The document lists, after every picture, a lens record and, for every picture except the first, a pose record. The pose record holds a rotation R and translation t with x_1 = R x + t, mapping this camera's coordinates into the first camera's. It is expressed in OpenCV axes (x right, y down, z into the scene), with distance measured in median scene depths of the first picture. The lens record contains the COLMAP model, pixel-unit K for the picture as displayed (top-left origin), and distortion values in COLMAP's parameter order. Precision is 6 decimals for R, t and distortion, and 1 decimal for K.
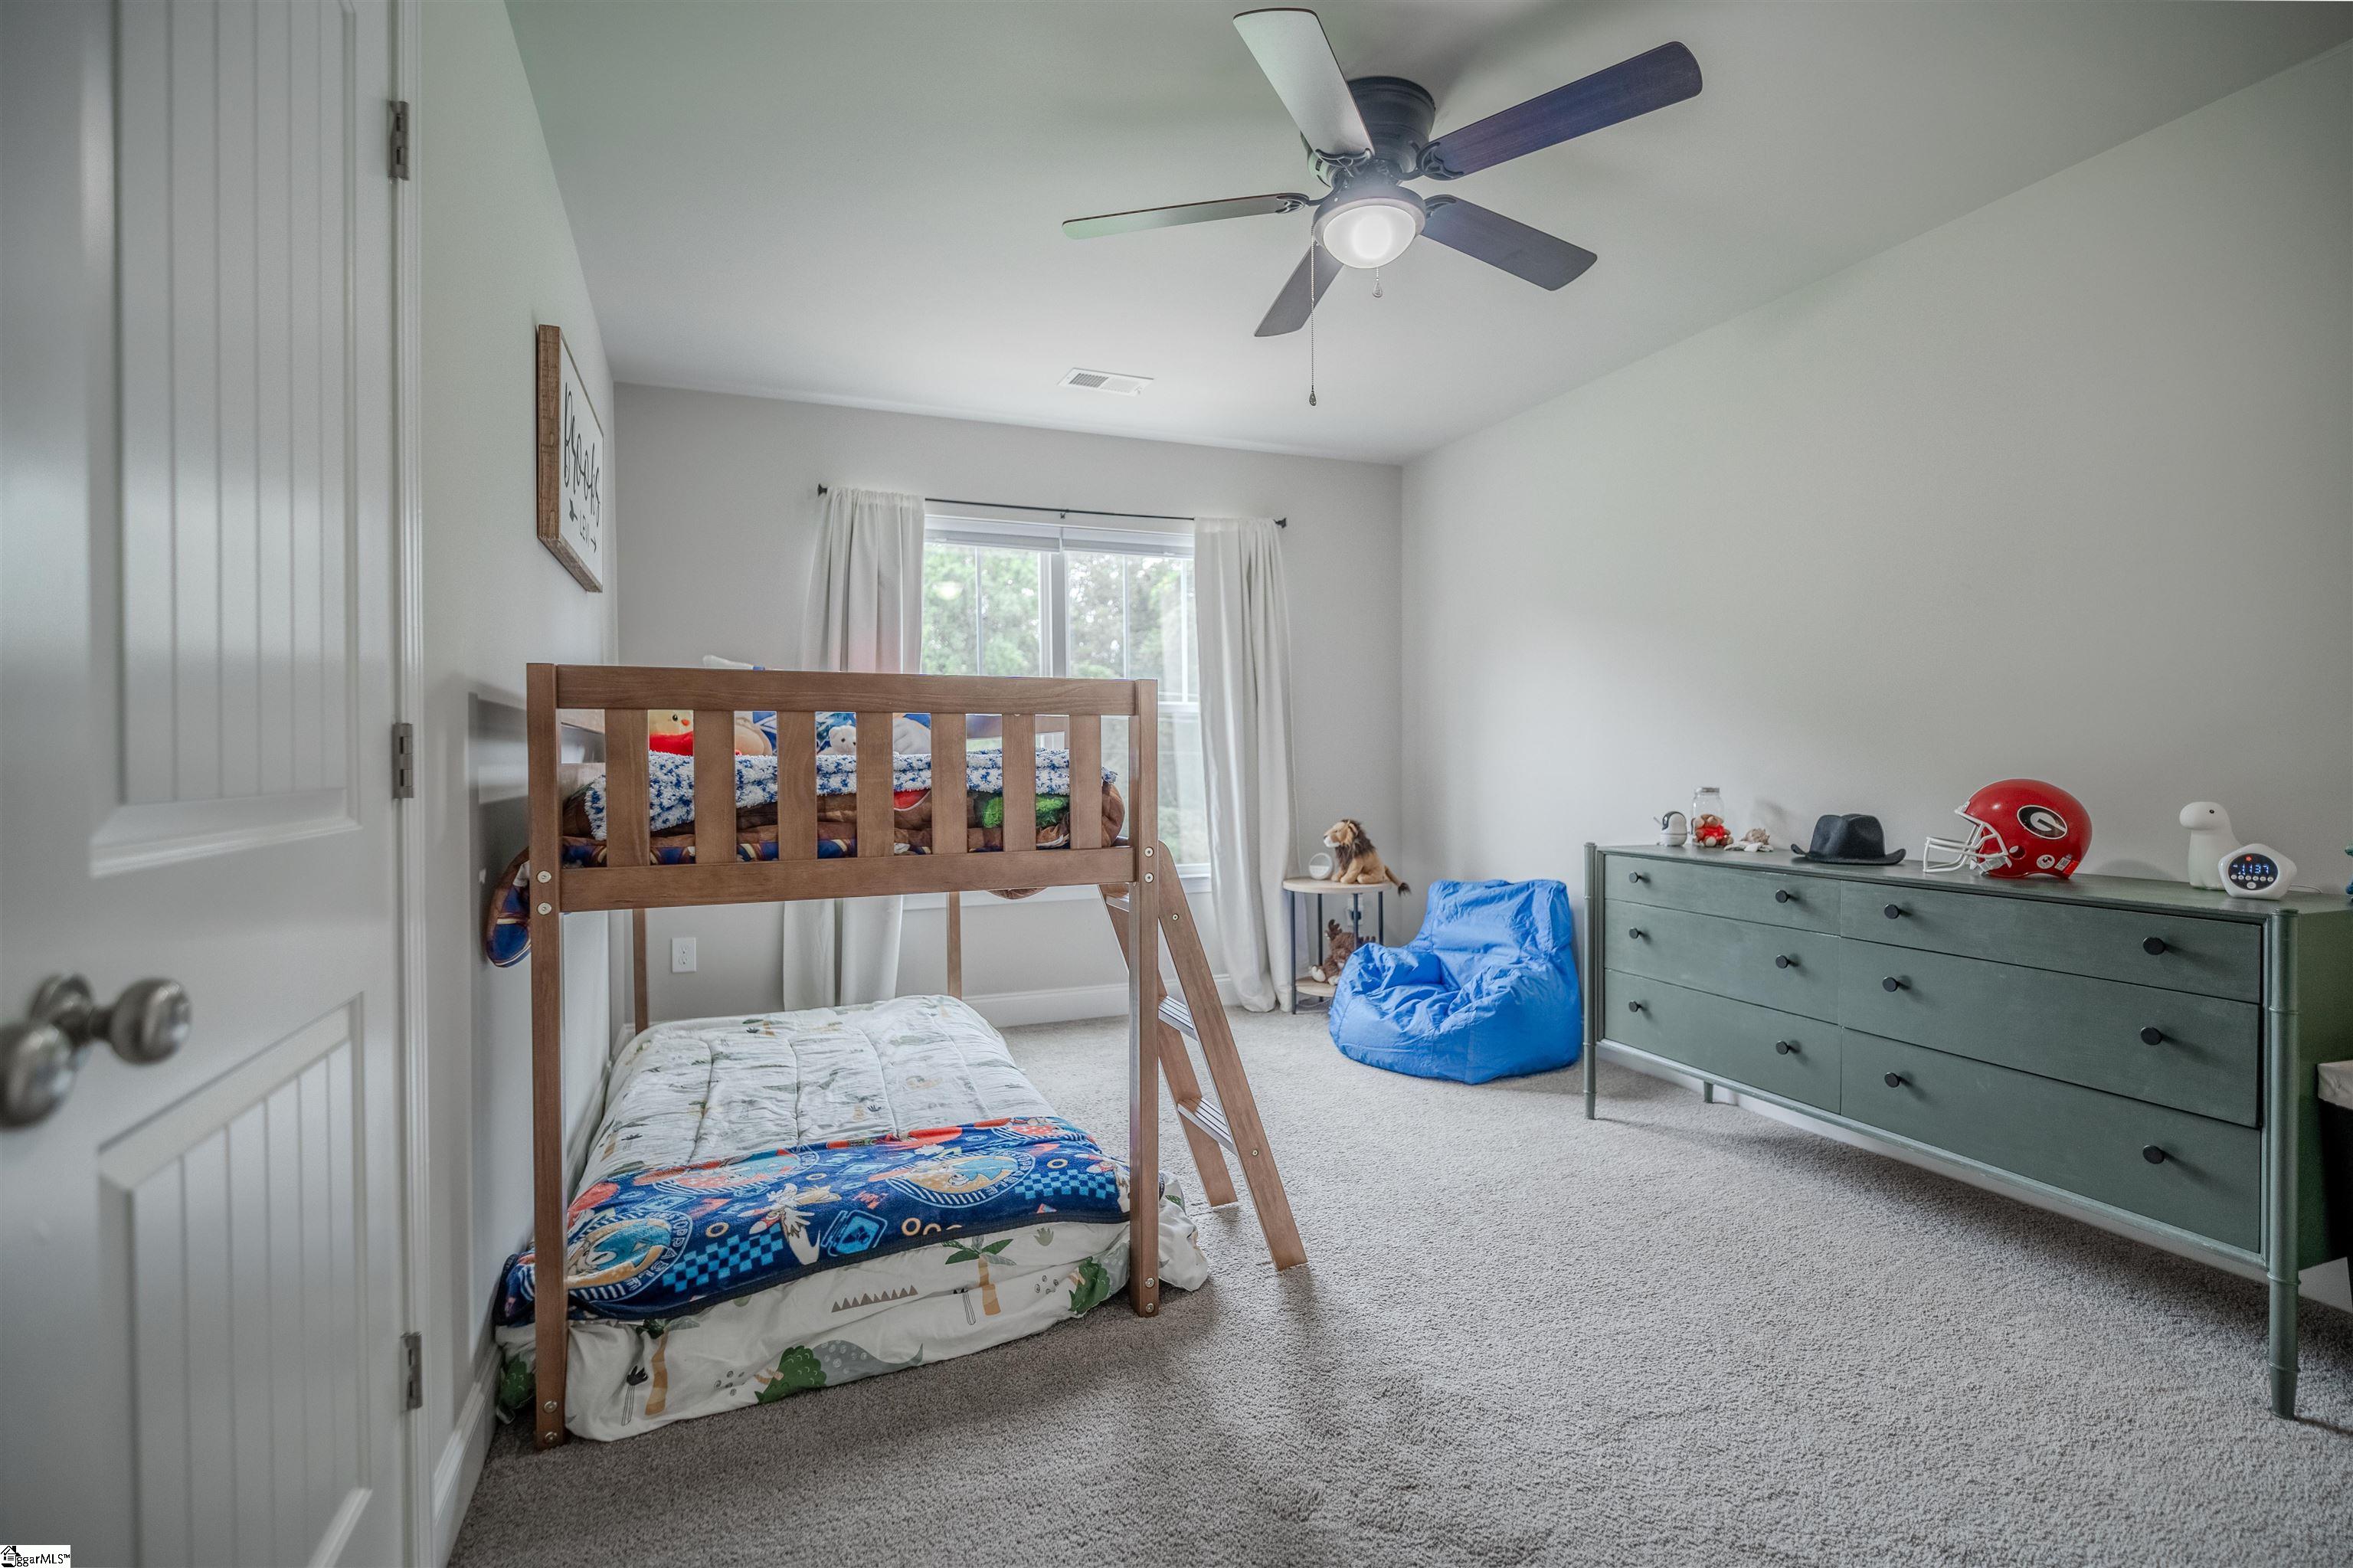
lens RADIAL K [[1096.8, 0, 1164.6], [0, 1096.8, 780.1], [0, 0, 1]] dist [0.002346, -0.008734]
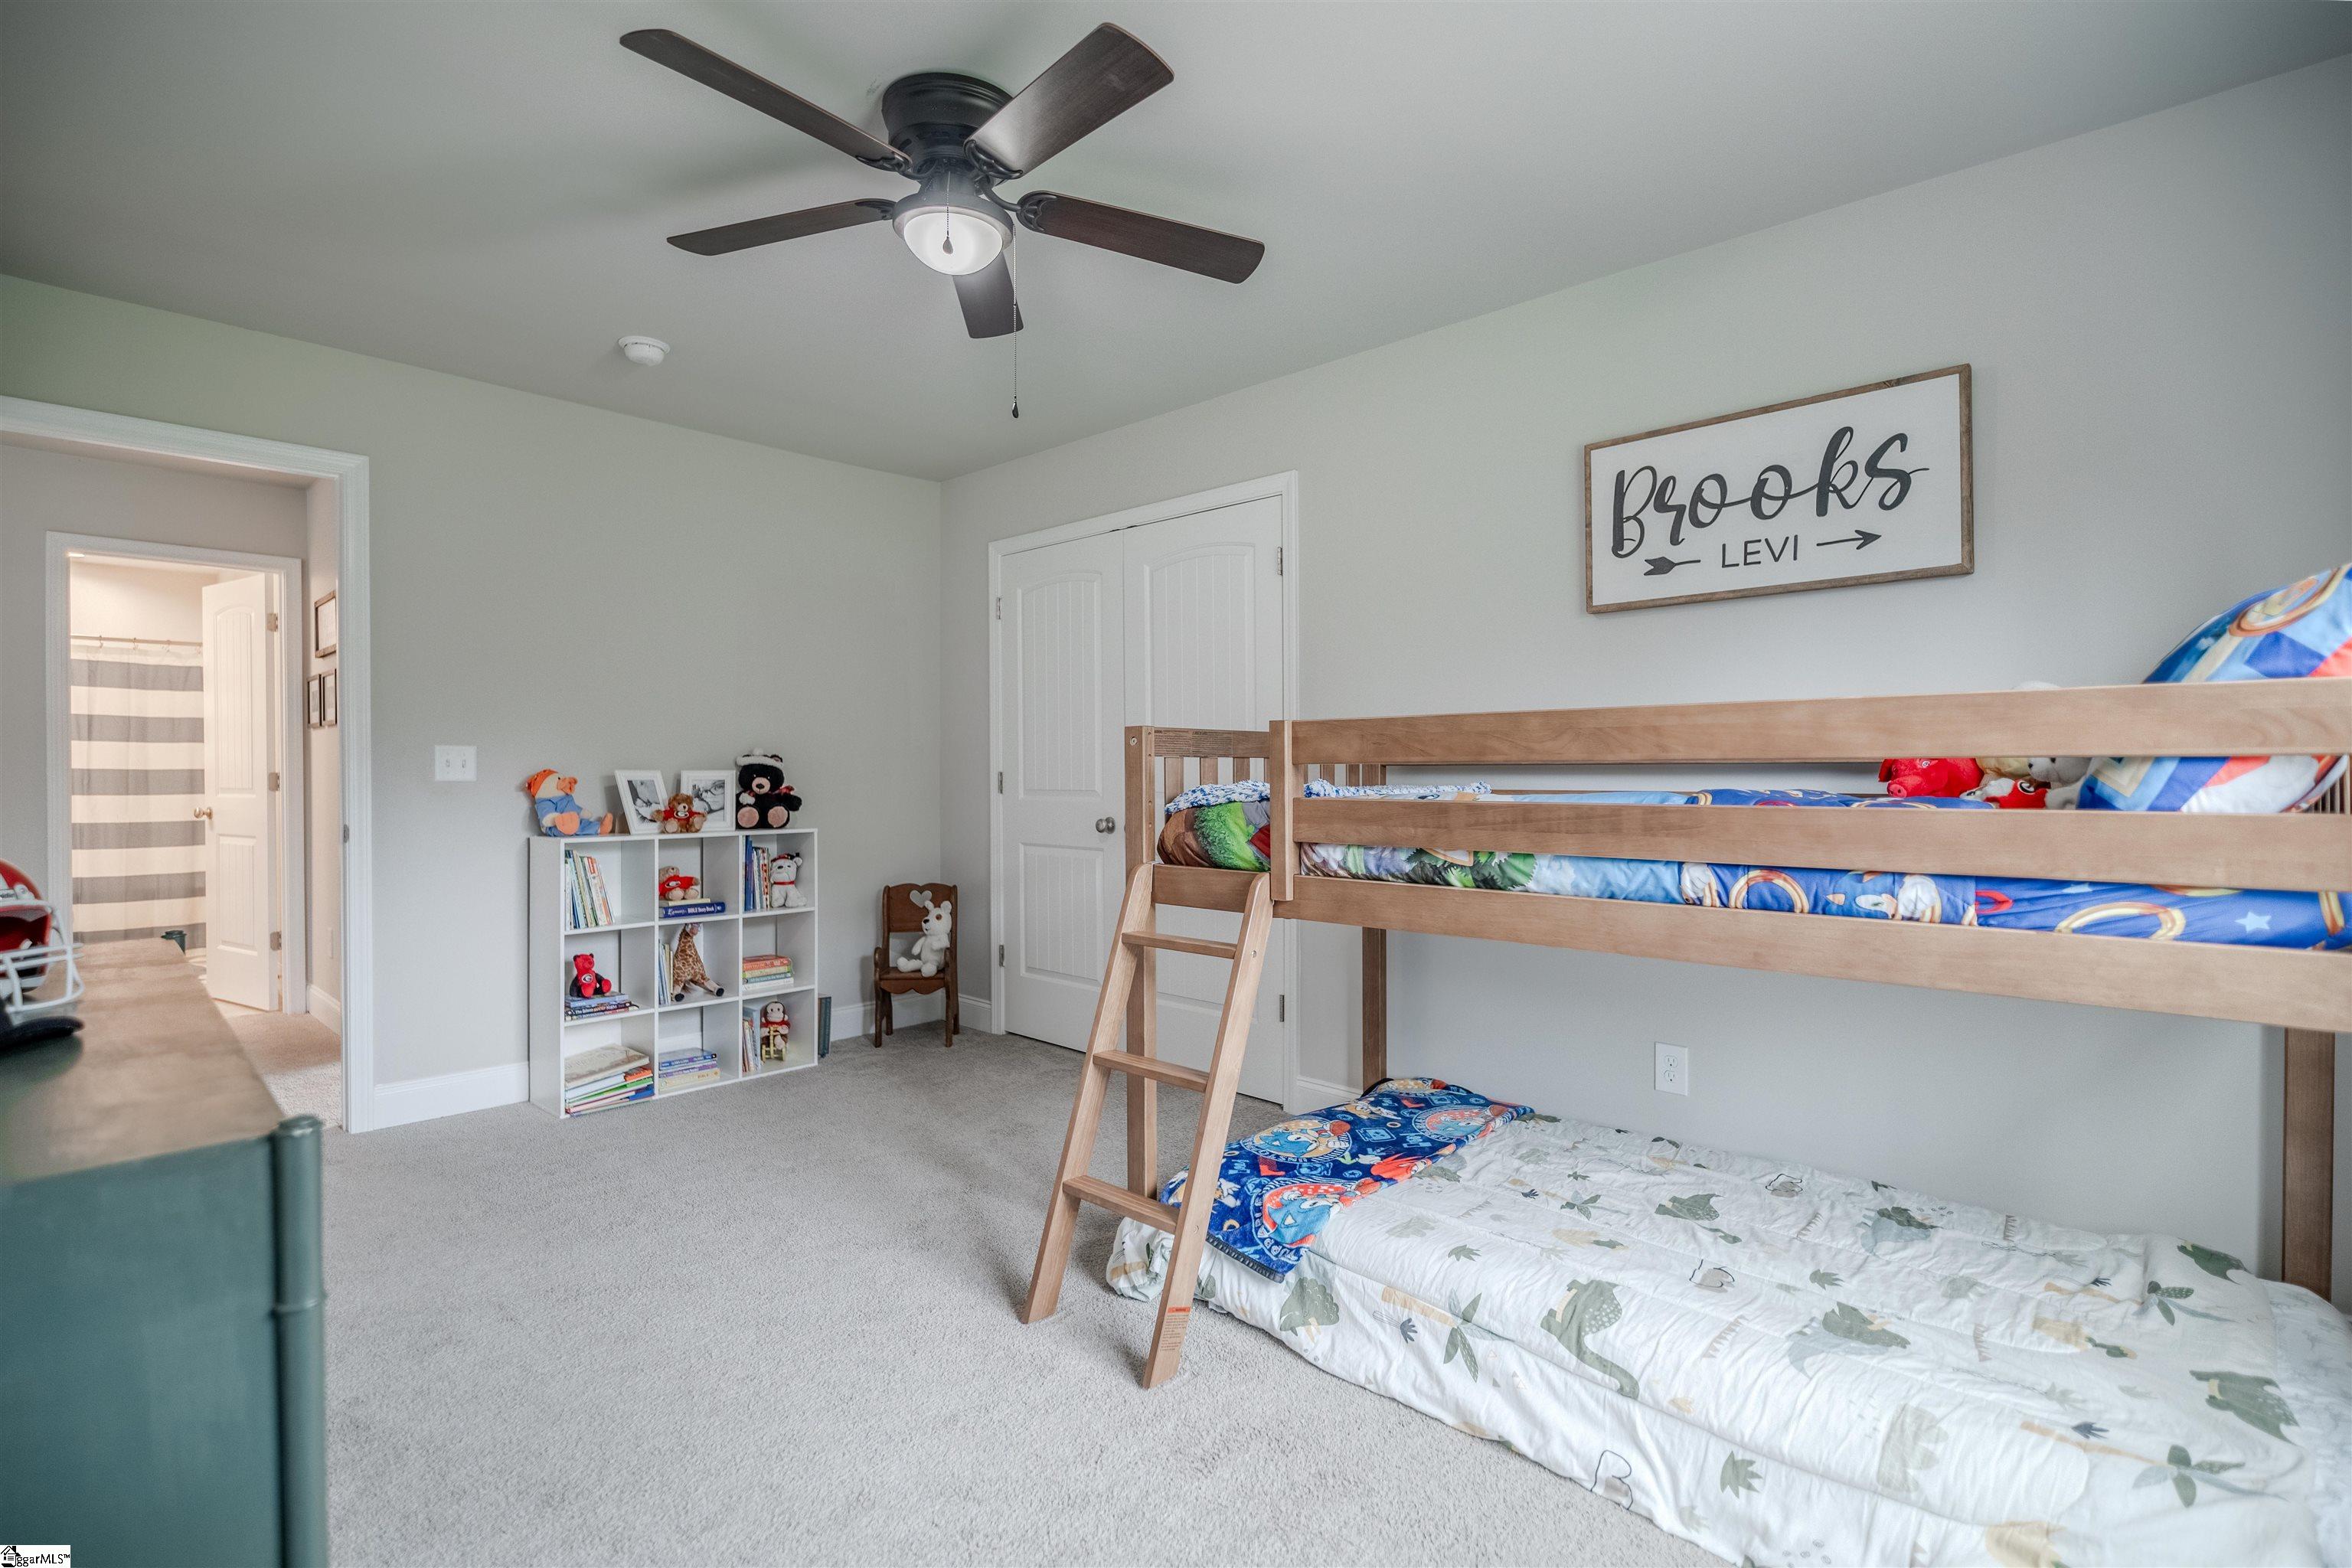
lens RADIAL K [[1096.3, 0, 1164.1], [0, 1096.3, 780.1], [0, 0, 1]] dist [0.002346, -0.008734]
pose [[-0.911272, 0.004162, -0.411784, 0.431159], [-0.001959, 0.999894, 0.014442, -0.046646], [0.411800, 0.013968, -0.911167, 2.025044]]
